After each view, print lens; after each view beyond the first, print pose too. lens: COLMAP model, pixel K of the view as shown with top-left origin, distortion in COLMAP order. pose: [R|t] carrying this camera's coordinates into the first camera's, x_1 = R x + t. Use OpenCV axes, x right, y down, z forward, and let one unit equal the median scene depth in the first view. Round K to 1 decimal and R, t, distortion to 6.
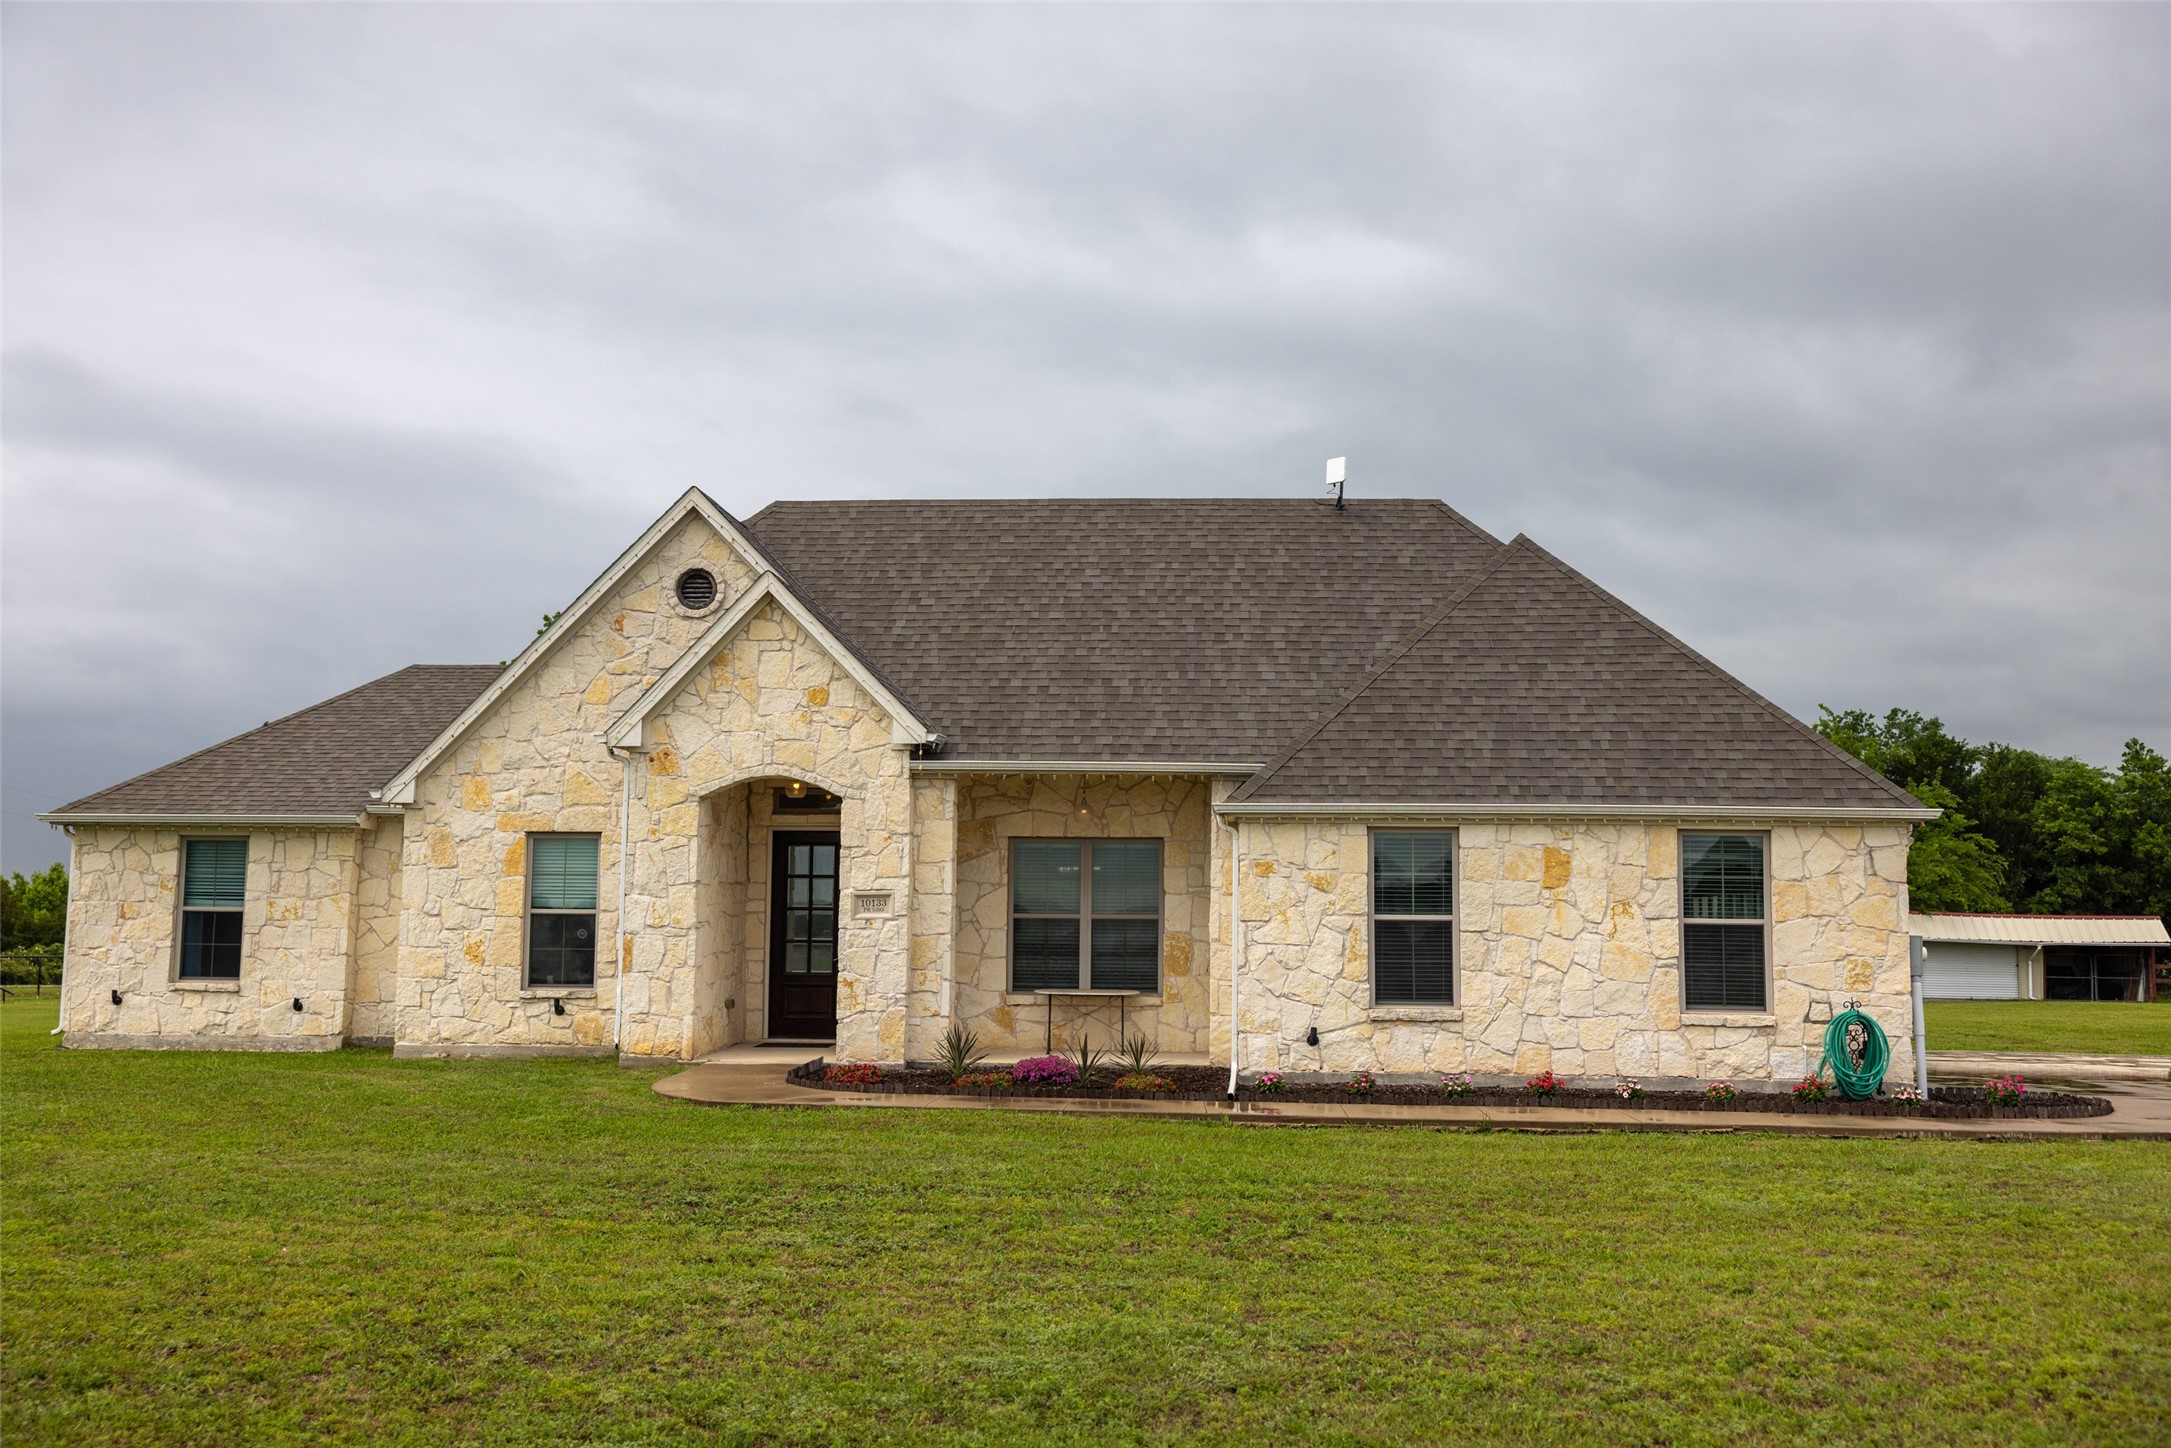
lens RADIAL K [[2084.1, 0, 1034.3], [0, 2084.1, 720.3], [0, 0, 1]] dist [0.013081, 0.001098]
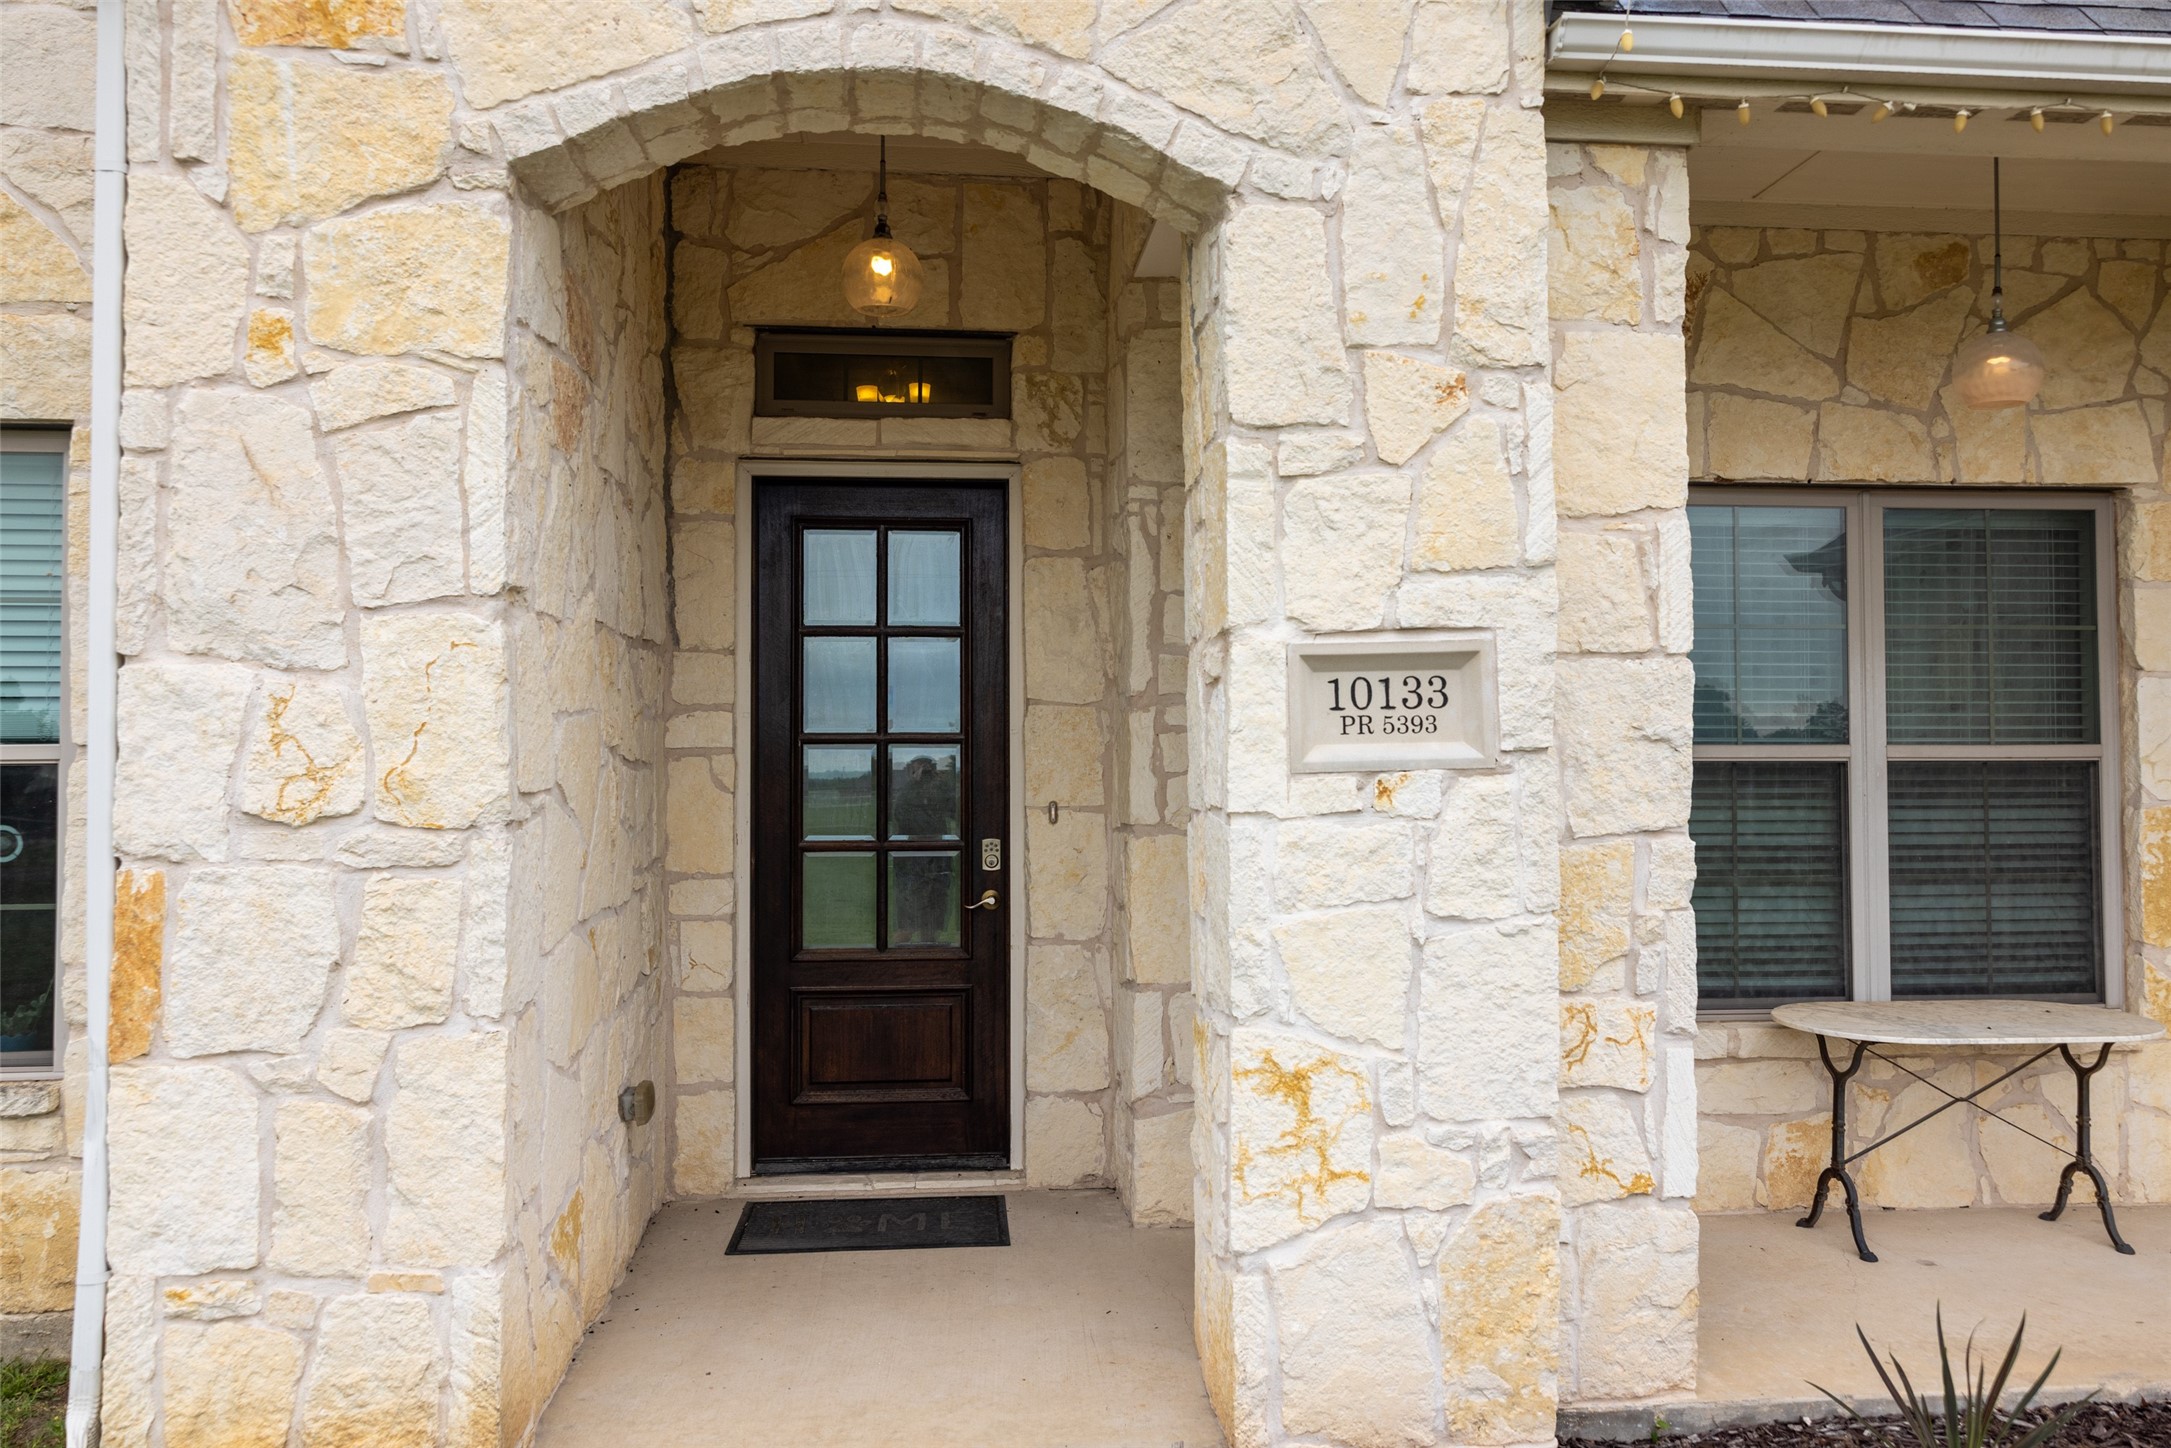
lens RADIAL K [[1714.4, 0, 1085.5], [0, 1714.4, 724.0], [0, 0, 1]] dist [0.006172, 0.003499]
pose [[0.980755, -0.007676, 0.195092, -0.139444], [-0.006127, 0.997525, 0.070050, 0.077815], [-0.195147, -0.069897, 0.978280, 0.825800]]
